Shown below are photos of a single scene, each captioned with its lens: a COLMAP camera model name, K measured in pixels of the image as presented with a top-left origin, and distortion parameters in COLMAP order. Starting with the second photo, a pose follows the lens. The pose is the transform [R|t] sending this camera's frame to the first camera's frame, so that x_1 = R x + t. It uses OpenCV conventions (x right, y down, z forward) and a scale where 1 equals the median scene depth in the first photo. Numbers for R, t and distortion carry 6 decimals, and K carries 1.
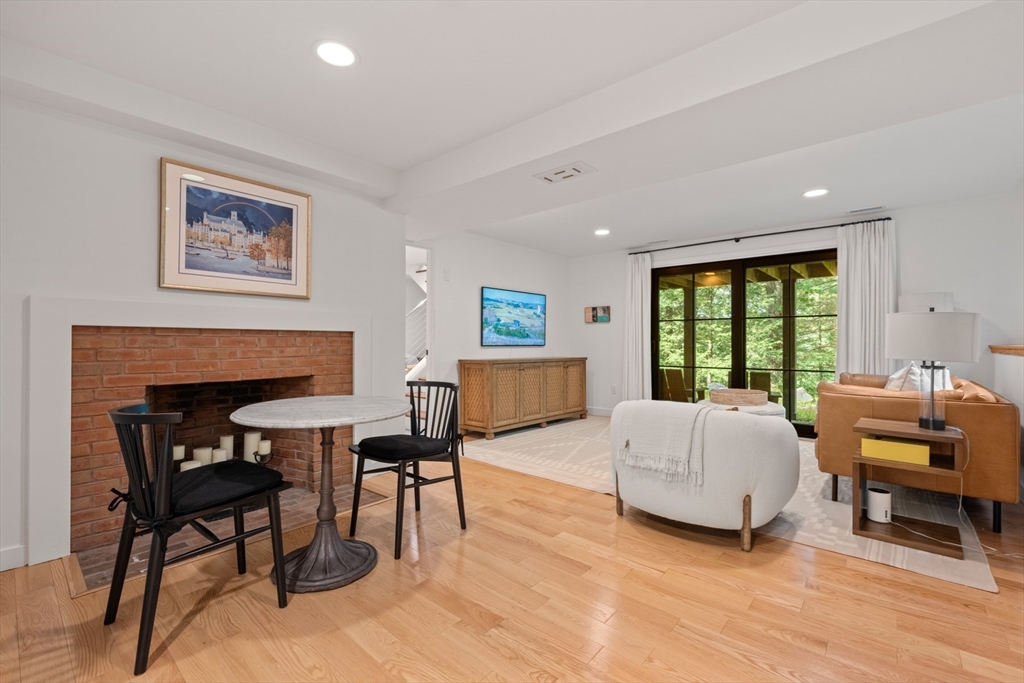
lens RADIAL K [[429.1, 0, 514.2], [0, 429.1, 343.5], [0, 0, 1]] dist [0.000306, 0.000302]
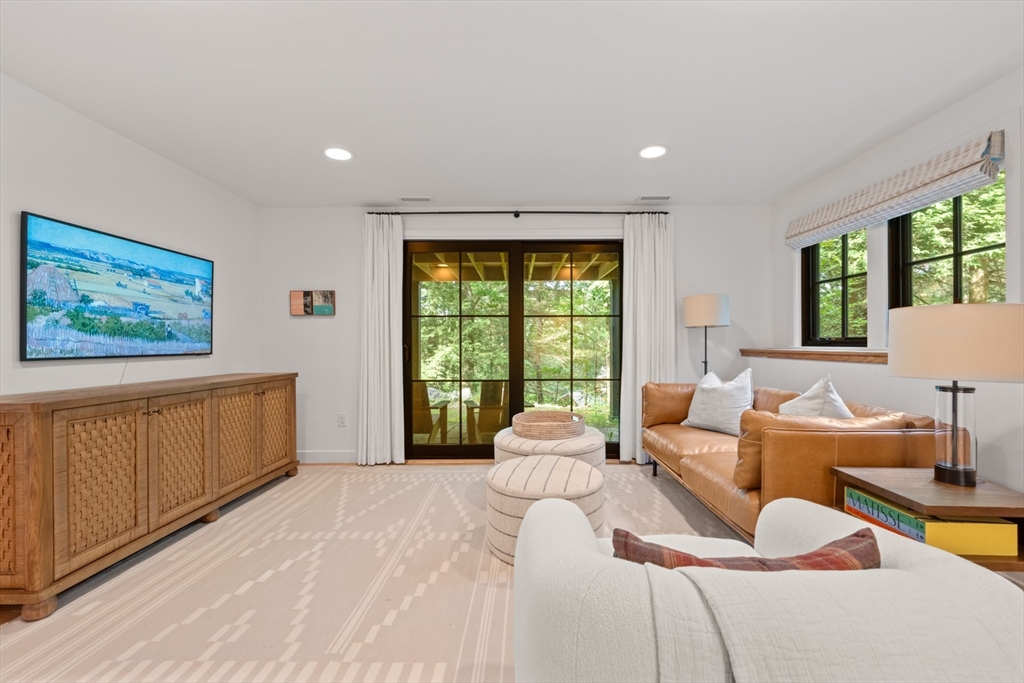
lens RADIAL K [[429.1, 0, 514.2], [0, 429.1, 343.5], [0, 0, 1]] dist [0.000306, 0.000302]
pose [[0.762300, -0.003069, 0.647216, 0.013323], [0.004808, 0.999988, -0.000921, -0.007225], [-0.647206, 0.003814, 0.762306, 0.378406]]
